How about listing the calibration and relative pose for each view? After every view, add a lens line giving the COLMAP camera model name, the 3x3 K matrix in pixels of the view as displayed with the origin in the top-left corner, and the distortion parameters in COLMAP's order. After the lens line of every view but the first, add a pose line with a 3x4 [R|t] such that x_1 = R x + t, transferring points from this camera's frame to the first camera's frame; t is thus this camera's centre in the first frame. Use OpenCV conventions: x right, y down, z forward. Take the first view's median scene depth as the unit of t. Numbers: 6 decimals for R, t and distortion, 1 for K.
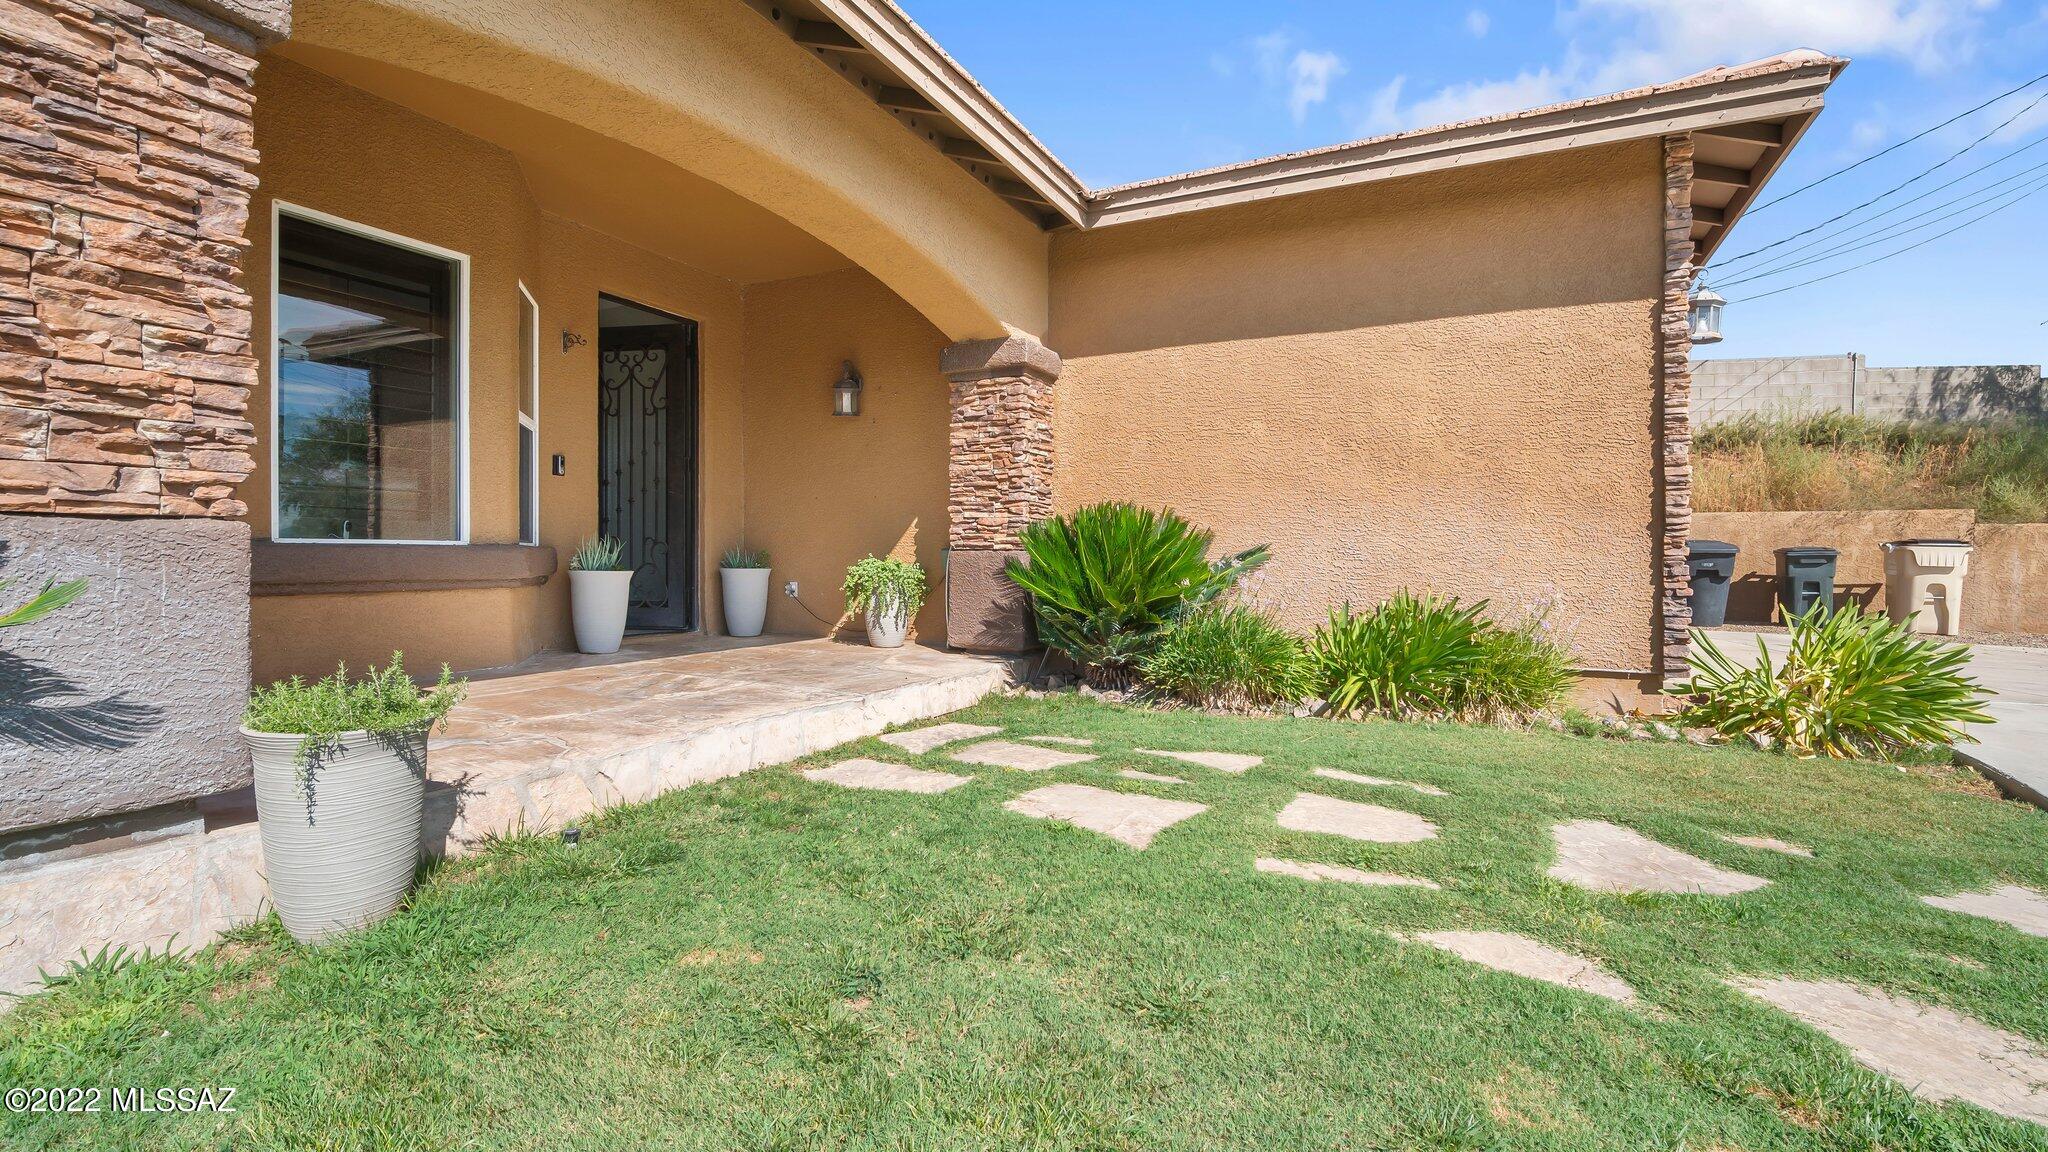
lens RADIAL K [[932.6, 0, 1021.5], [0, 932.6, 566.2], [0, 0, 1]] dist [-0.000930, -0.000175]
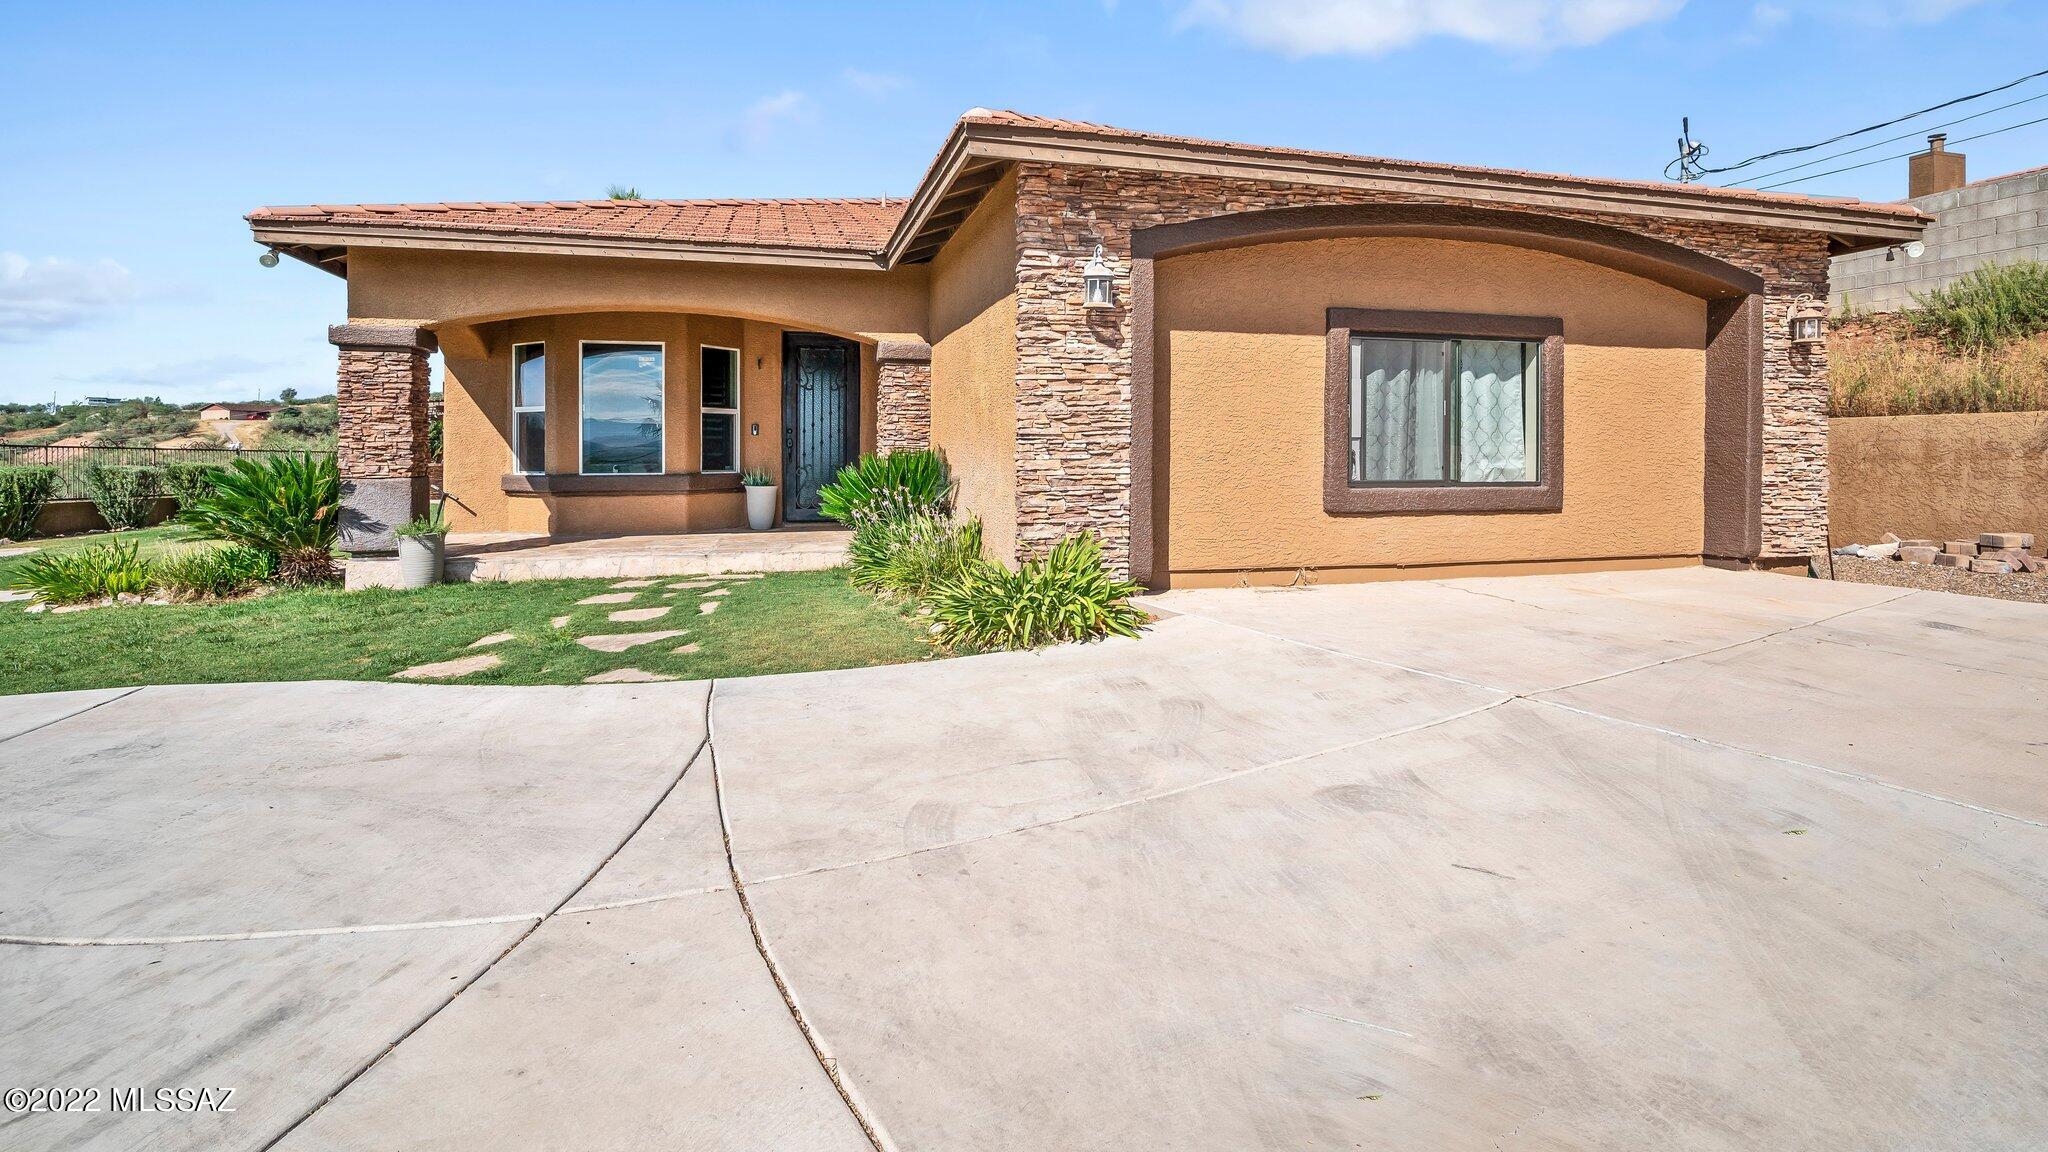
lens RADIAL K [[932.6, 0, 1014.1], [0, 932.6, 470.2], [0, 0, 1]] dist [-0.000930, -0.000175]
pose [[0.666685, 0.006180, -0.745314, 3.727145], [-0.001824, 0.999976, 0.006659, -0.113167], [0.745338, -0.003080, 0.666680, 0.327134]]
